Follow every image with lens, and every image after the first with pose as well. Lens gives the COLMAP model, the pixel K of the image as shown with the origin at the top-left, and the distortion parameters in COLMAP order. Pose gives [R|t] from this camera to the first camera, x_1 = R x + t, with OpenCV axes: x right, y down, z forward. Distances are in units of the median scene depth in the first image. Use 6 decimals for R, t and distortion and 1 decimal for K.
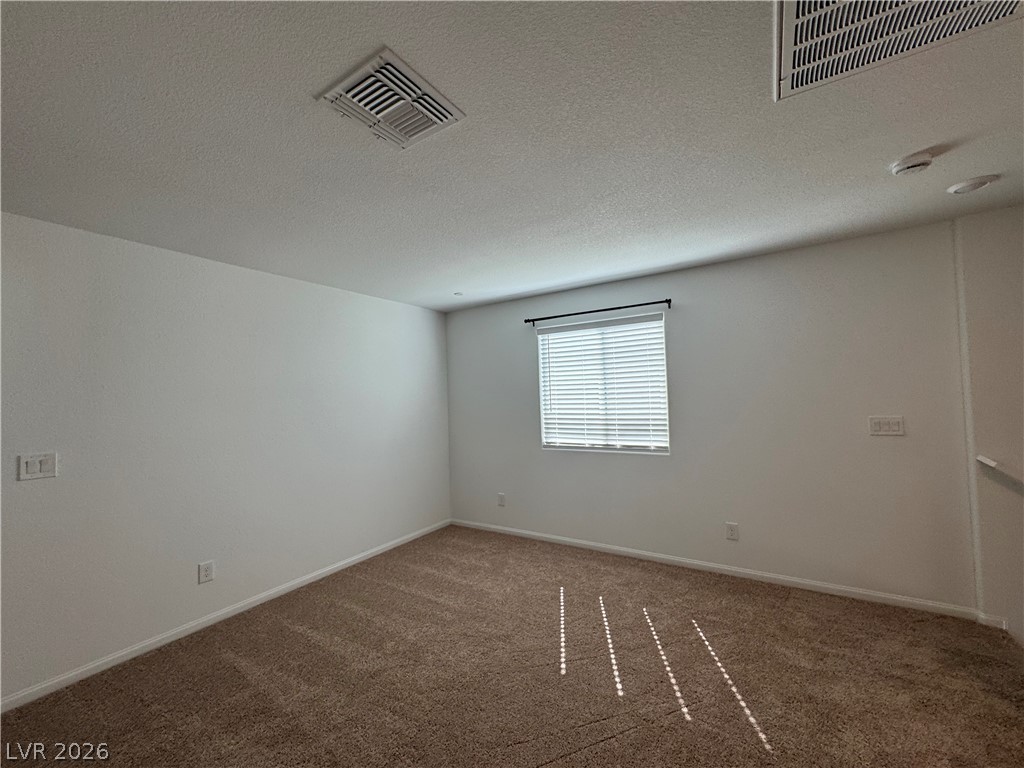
lens RADIAL K [[409.4, 0, 512.0], [0, 409.4, 384.0], [0, 0, 1]] dist [0.000140, 0.000238]
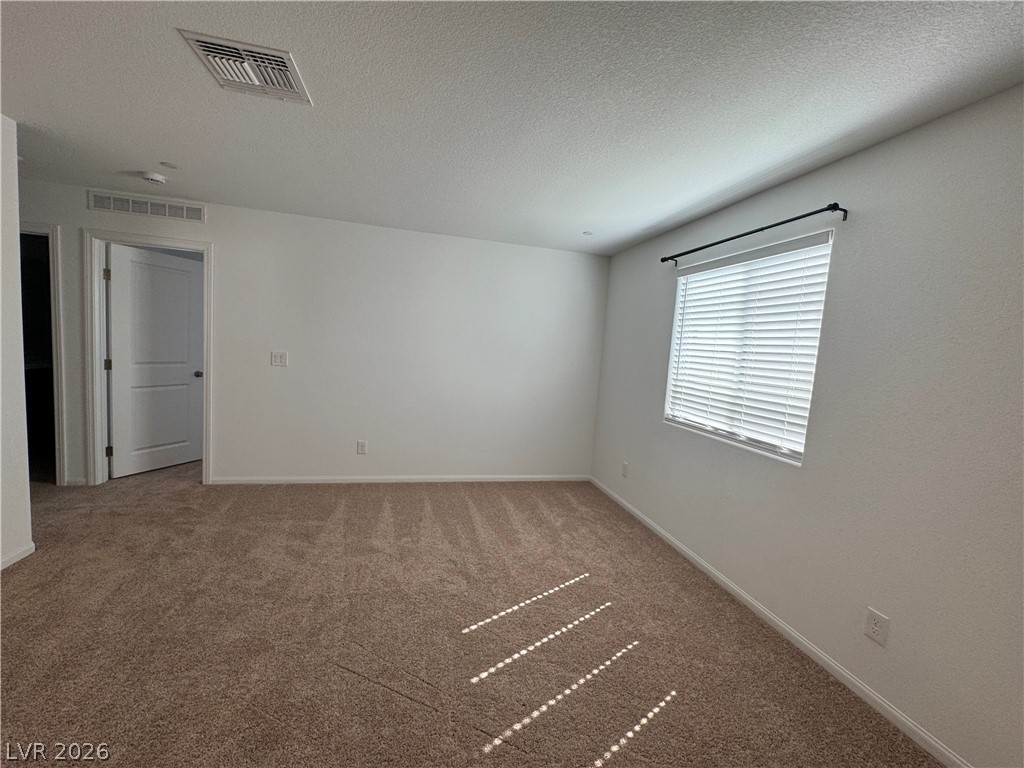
lens RADIAL K [[411.8, 0, 512.0], [0, 411.8, 384.0], [0, 0, 1]] dist [-0.000419, 0.000131]
pose [[0.719003, 0.147329, -0.679212, 0.437749], [-0.074464, 0.987978, 0.135478, -0.002276], [0.691006, -0.046832, 0.721330, 0.232299]]
